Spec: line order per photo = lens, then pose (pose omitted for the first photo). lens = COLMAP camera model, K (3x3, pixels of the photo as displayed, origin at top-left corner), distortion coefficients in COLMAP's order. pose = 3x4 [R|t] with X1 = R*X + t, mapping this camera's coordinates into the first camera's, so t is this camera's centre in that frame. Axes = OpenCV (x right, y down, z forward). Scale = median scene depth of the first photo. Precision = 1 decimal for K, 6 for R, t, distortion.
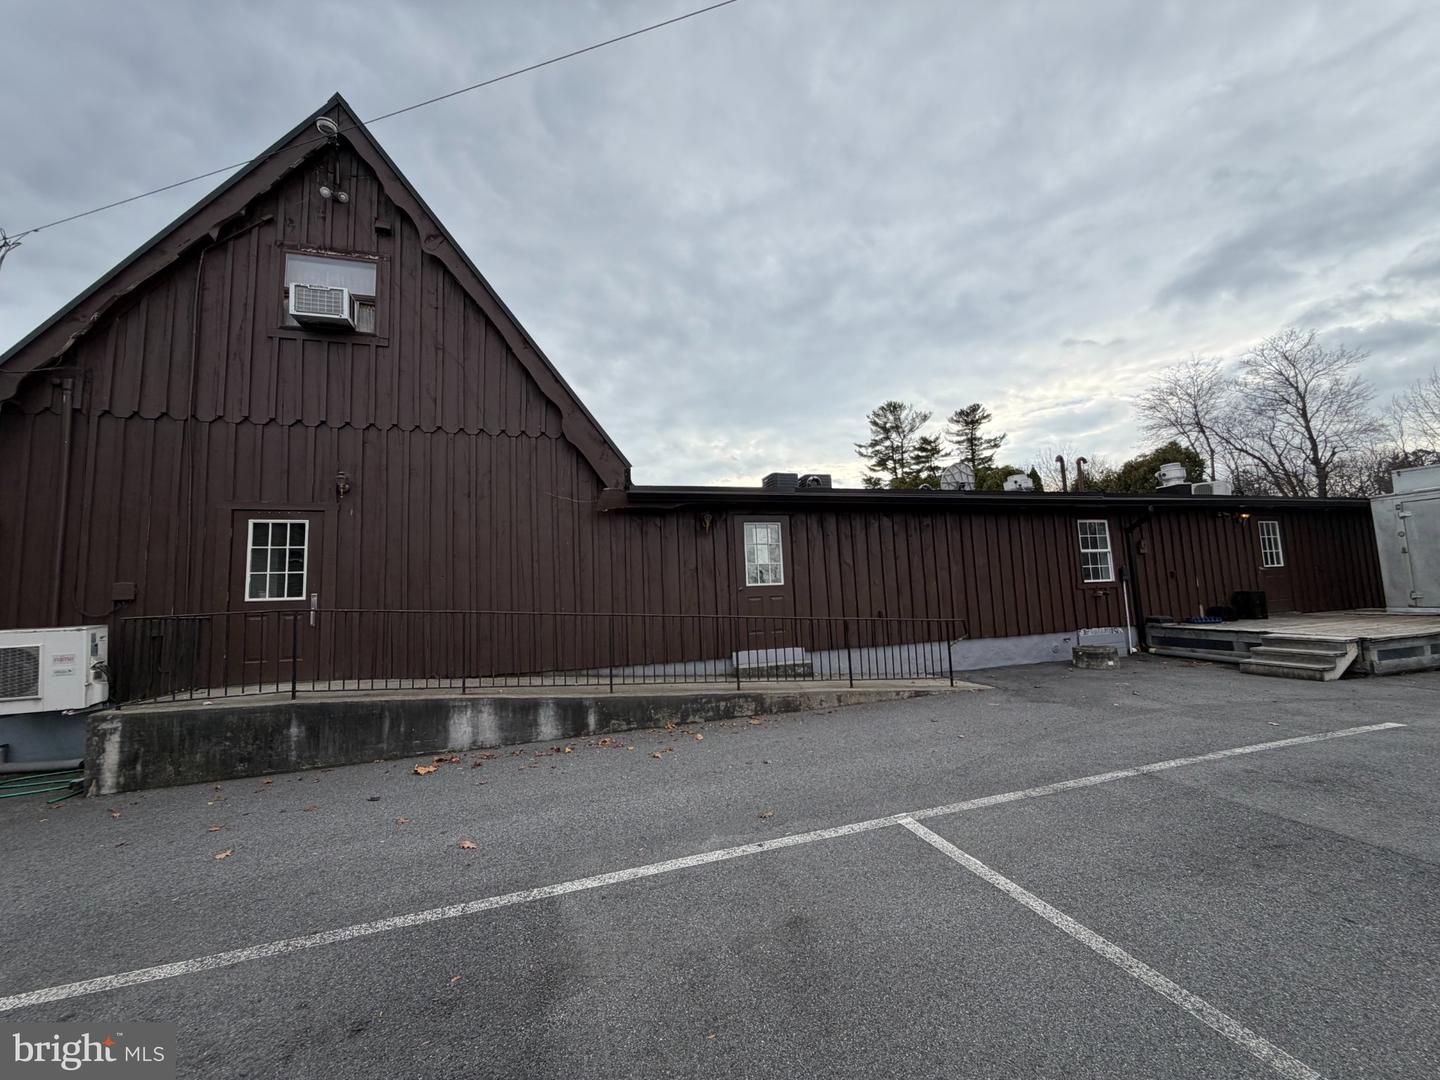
lens RADIAL K [[579.8, 0, 725.4], [0, 579.8, 540.8], [0, 0, 1]] dist [-0.001975, 0.000110]
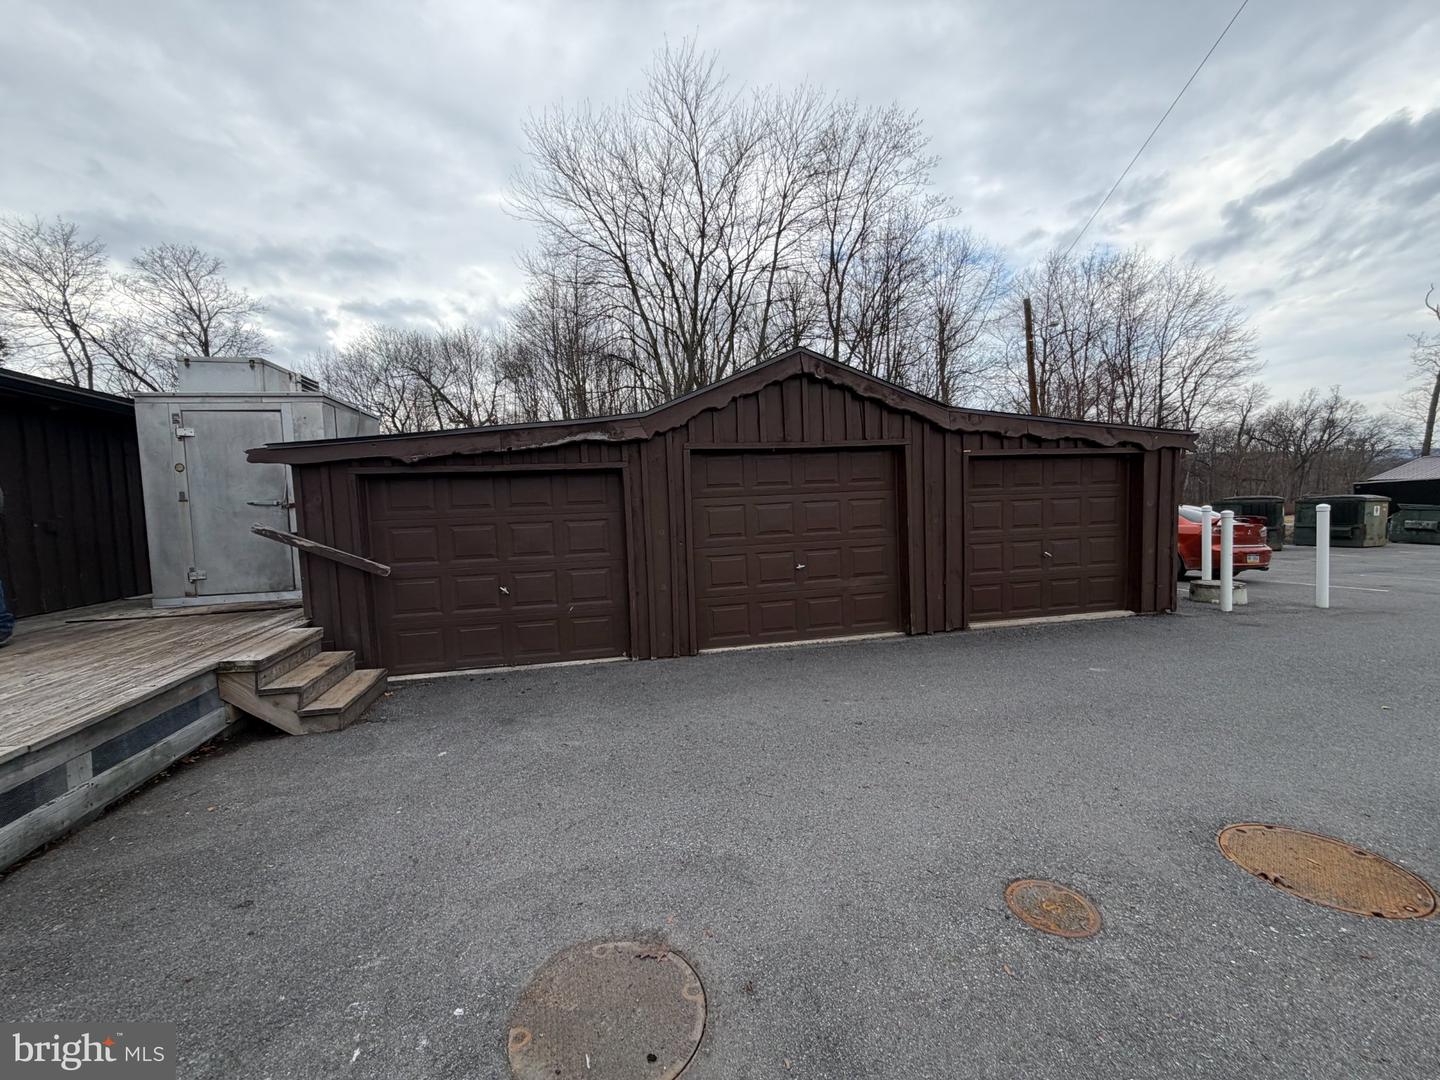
lens RADIAL K [[579.8, 0, 713.1], [0, 579.8, 538.7], [0, 0, 1]] dist [-0.001975, 0.000110]
pose [[0.091036, -0.019983, 0.995647, 0.897073], [-0.066079, 0.997474, 0.026061, 0.011325], [-0.993653, -0.068163, 0.089486, 0.589888]]
